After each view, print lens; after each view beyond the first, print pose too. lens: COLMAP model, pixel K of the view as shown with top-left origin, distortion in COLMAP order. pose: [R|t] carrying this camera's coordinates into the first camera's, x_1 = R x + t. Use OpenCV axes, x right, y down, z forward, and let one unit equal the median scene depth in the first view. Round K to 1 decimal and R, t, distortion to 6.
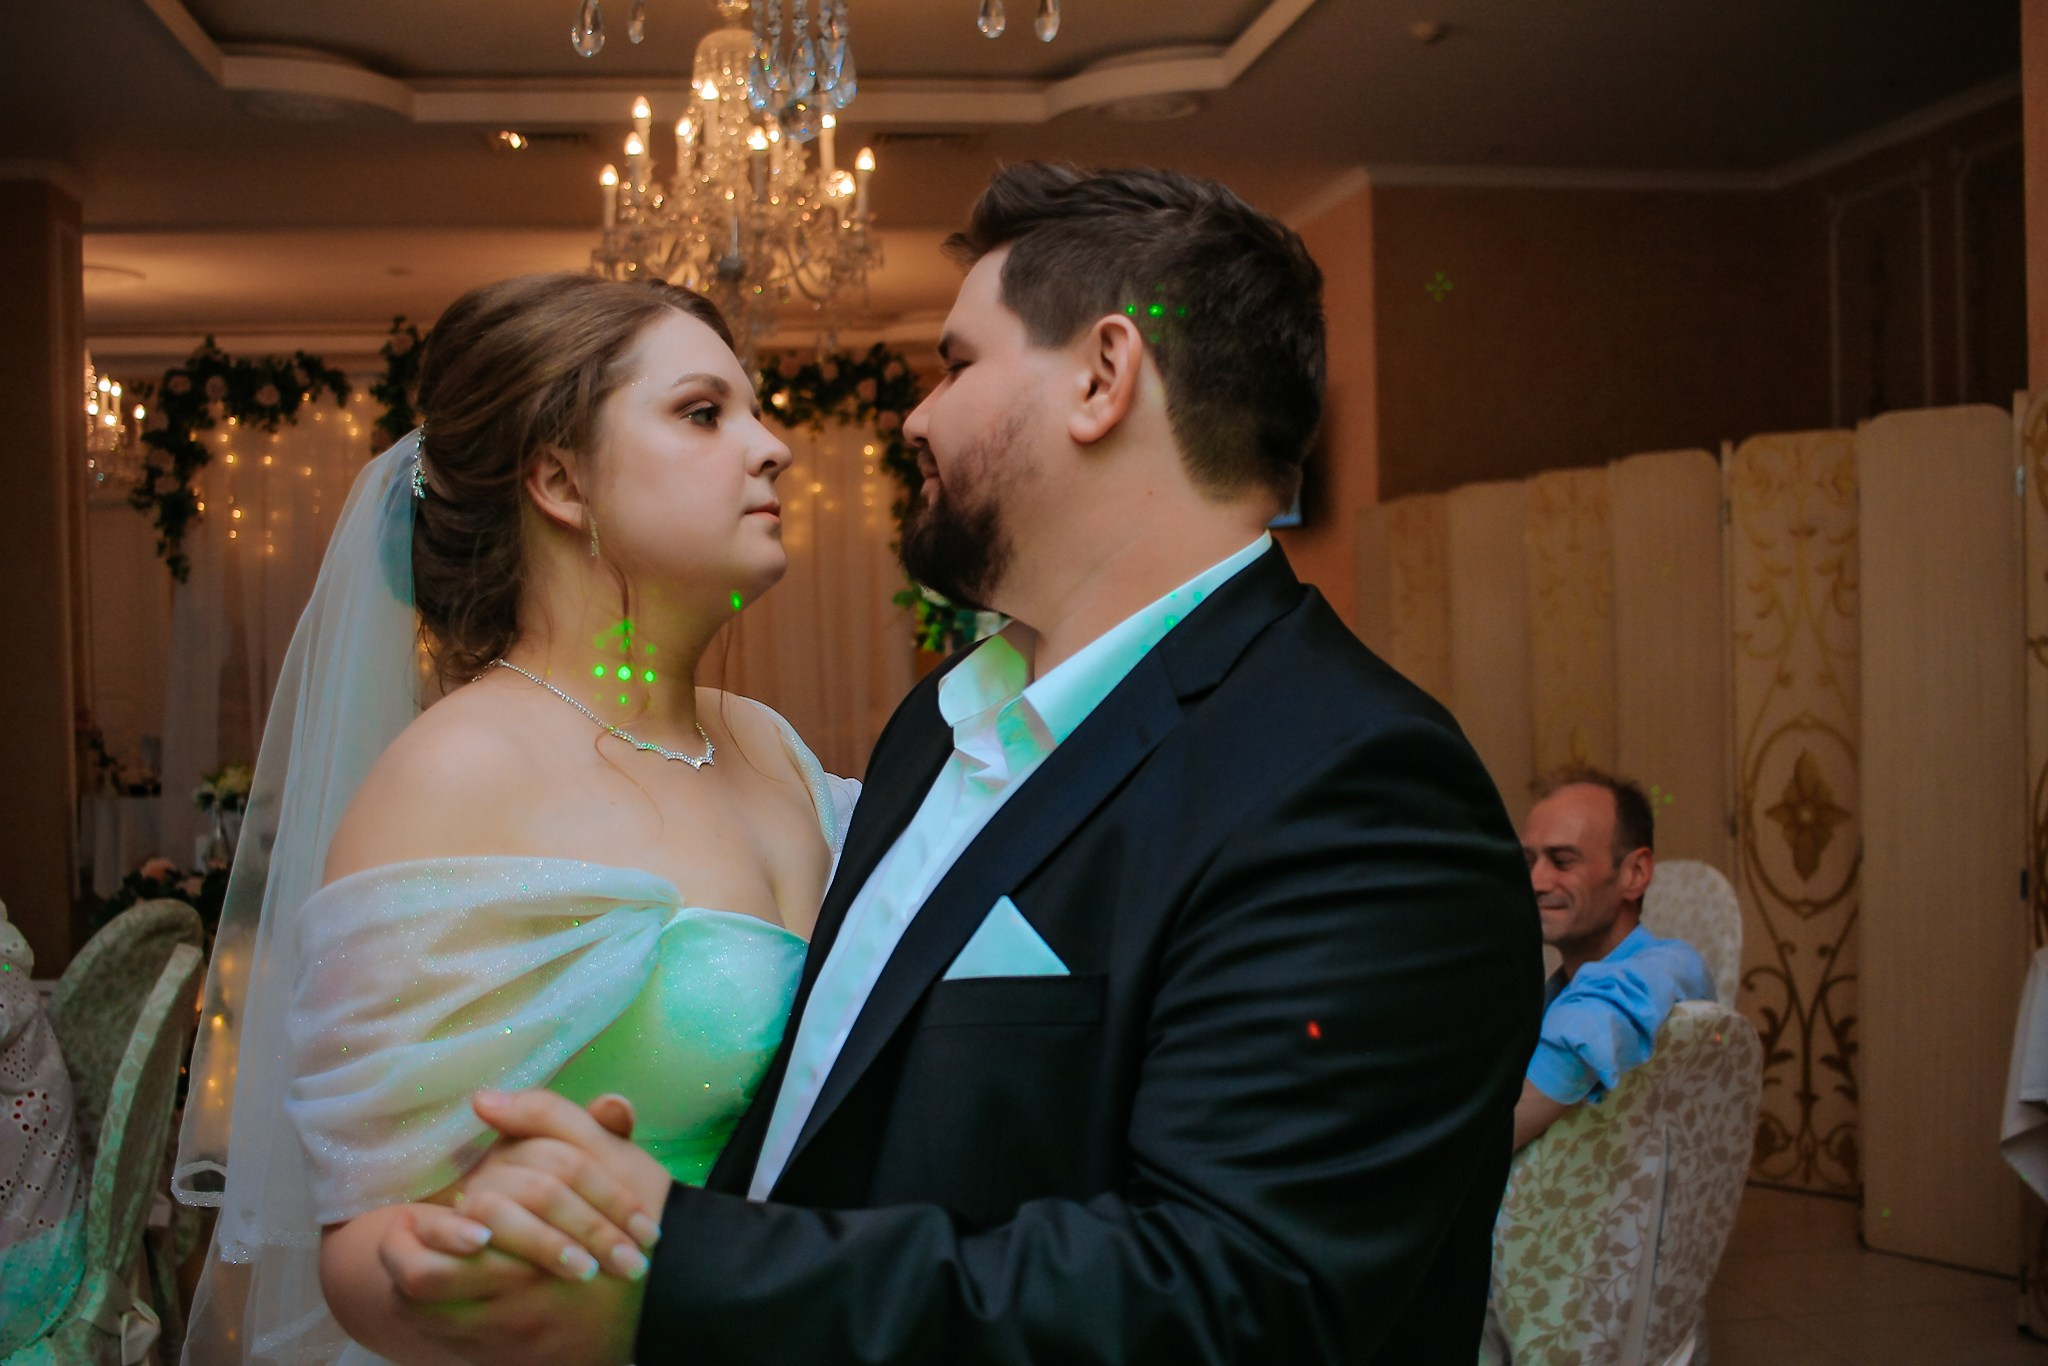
lens RADIAL K [[2277.0, 0, 1024.0], [0, 2277.0, 683.0], [0, 0, 1]] dist [-0.125075, 0.115471]
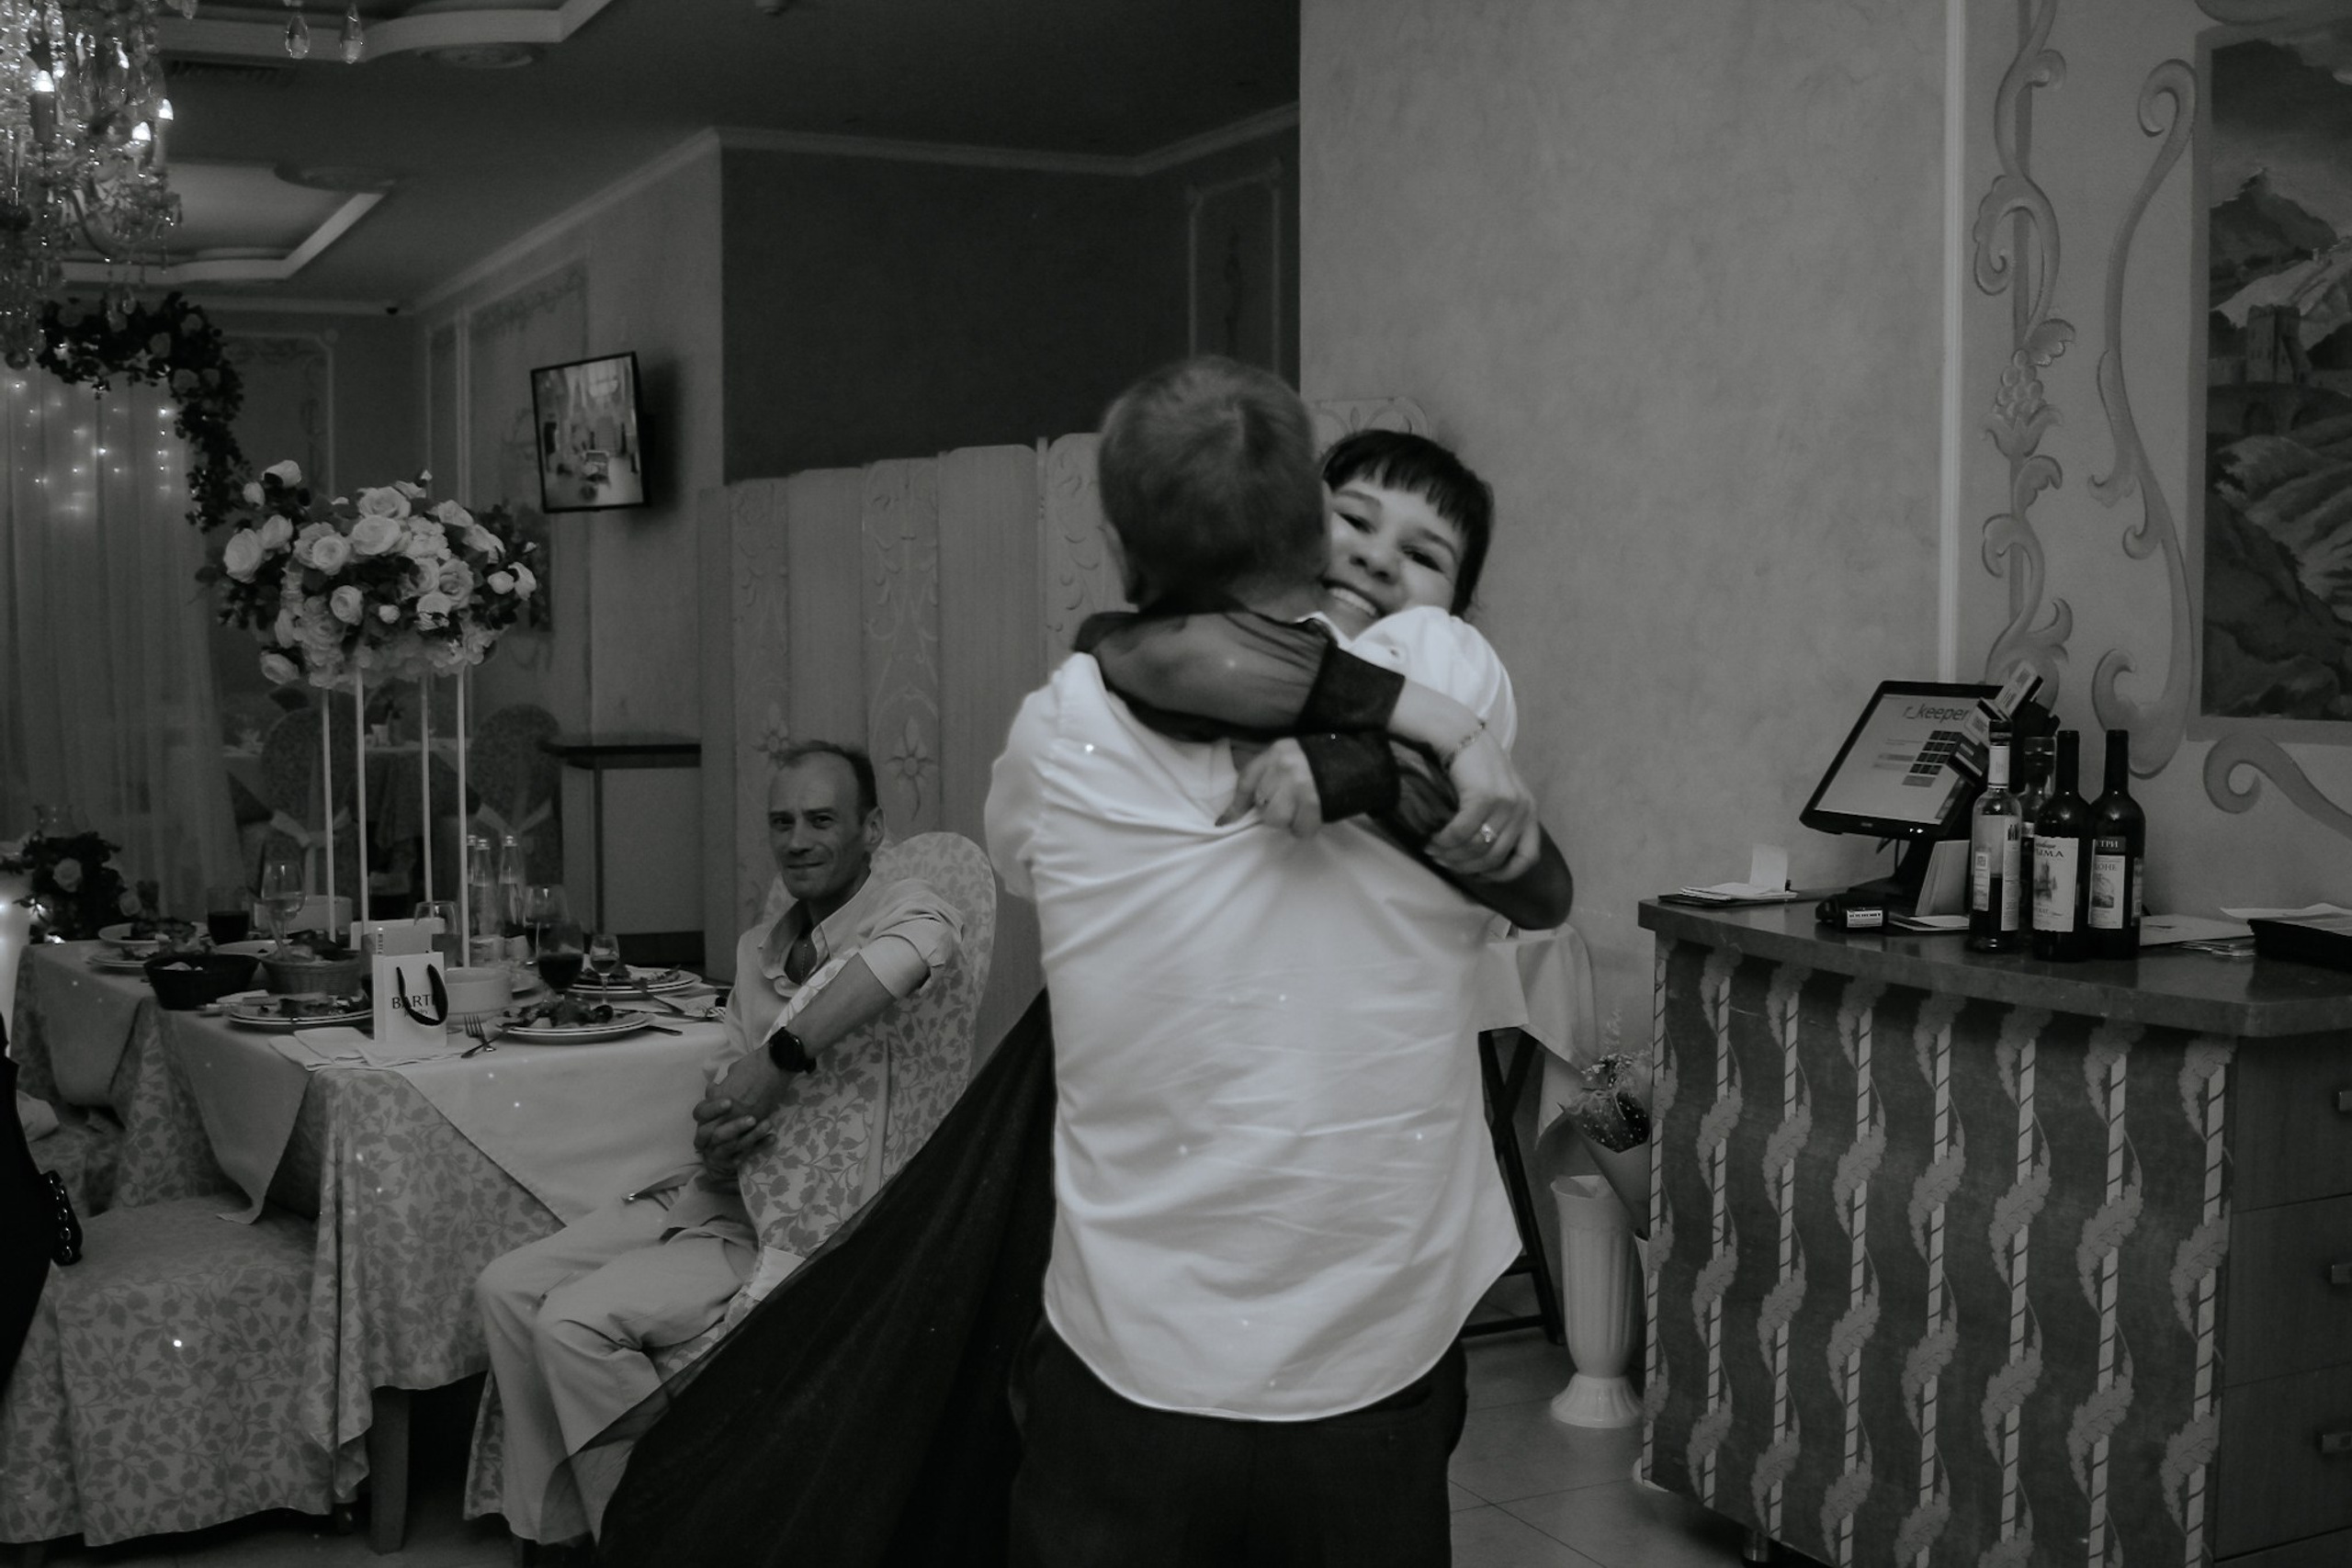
lens RADIAL K [[2614.7, 0, 1176.0], [0, 2614.7, 784.0], [0, 0, 1]] dist [-0.125075, 0.115471]
pose [[0.952441, -0.002928, 0.304709, 0.006085], [-0.009021, 0.999245, 0.037798, 0.005209], [-0.304590, -0.038749, 0.951695, -0.154107]]
